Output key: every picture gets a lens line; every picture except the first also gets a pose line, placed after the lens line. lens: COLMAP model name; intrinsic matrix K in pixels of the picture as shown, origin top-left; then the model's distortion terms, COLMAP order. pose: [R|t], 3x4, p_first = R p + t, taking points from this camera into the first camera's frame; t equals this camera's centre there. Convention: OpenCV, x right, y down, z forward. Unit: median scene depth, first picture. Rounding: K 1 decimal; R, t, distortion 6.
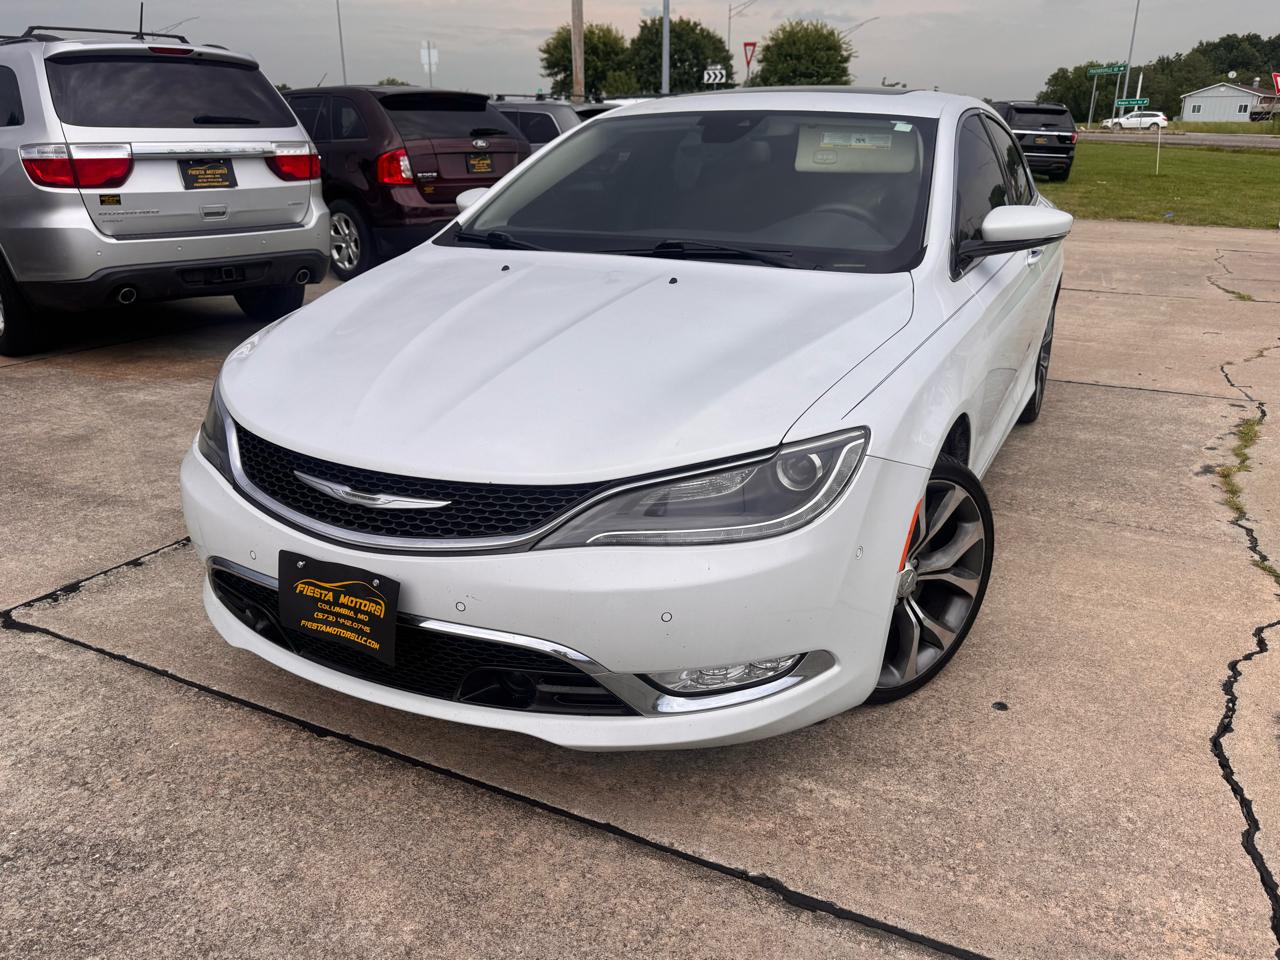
lens RADIAL K [[986.1, 0, 631.2], [0, 986.1, 481.5], [0, 0, 1]] dist [0.033698, -0.044068]
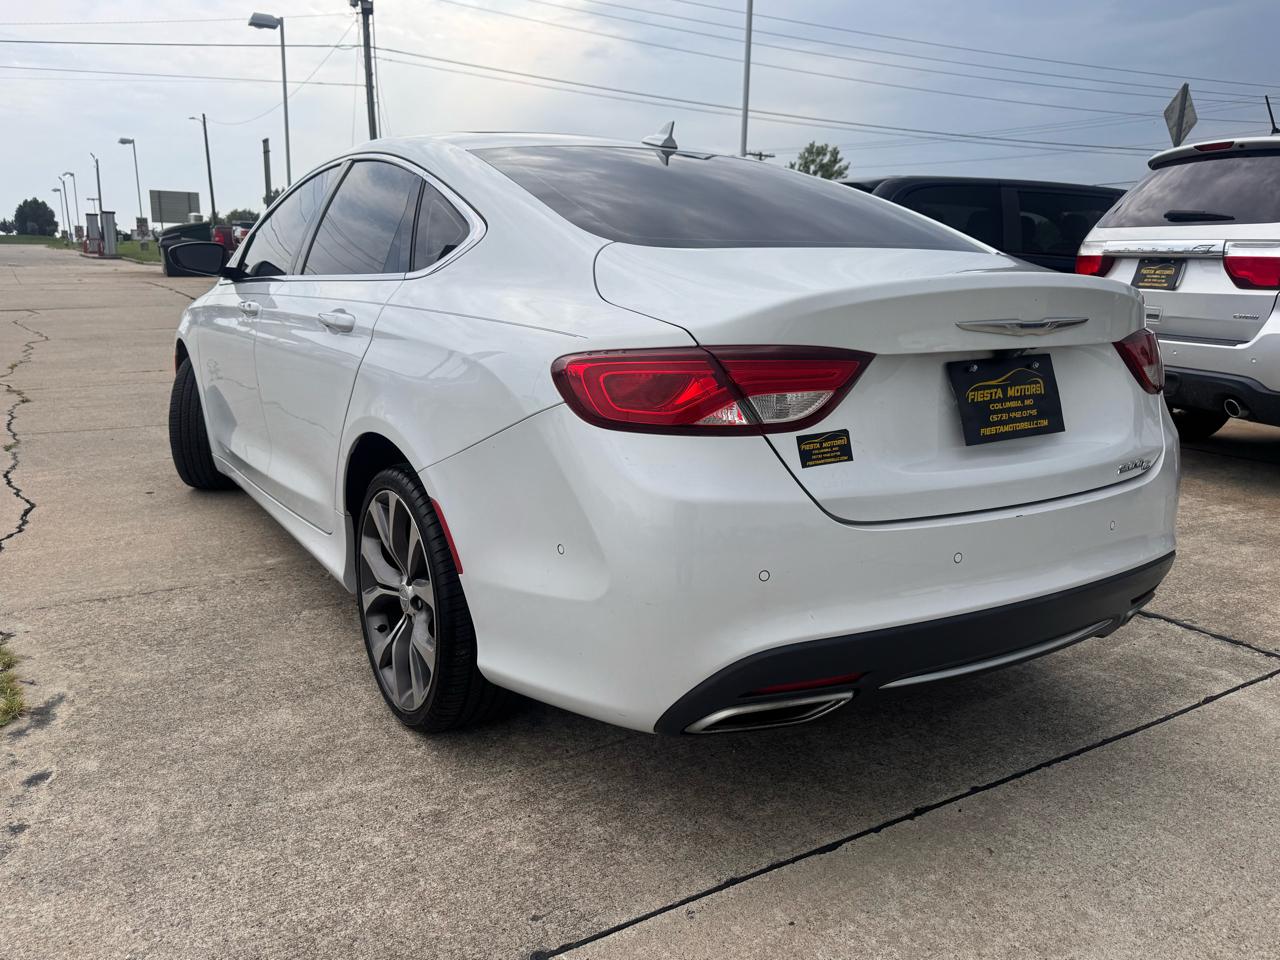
lens RADIAL K [[986.1, 0, 644.2], [0, 986.1, 496.1], [0, 0, 1]] dist [0.033698, -0.044068]
pose [[-0.504667, 0.189142, -0.842340, 1.490405], [-0.312271, 0.869646, 0.382364, -0.781605], [0.804859, 0.456005, -0.379819, 2.480432]]
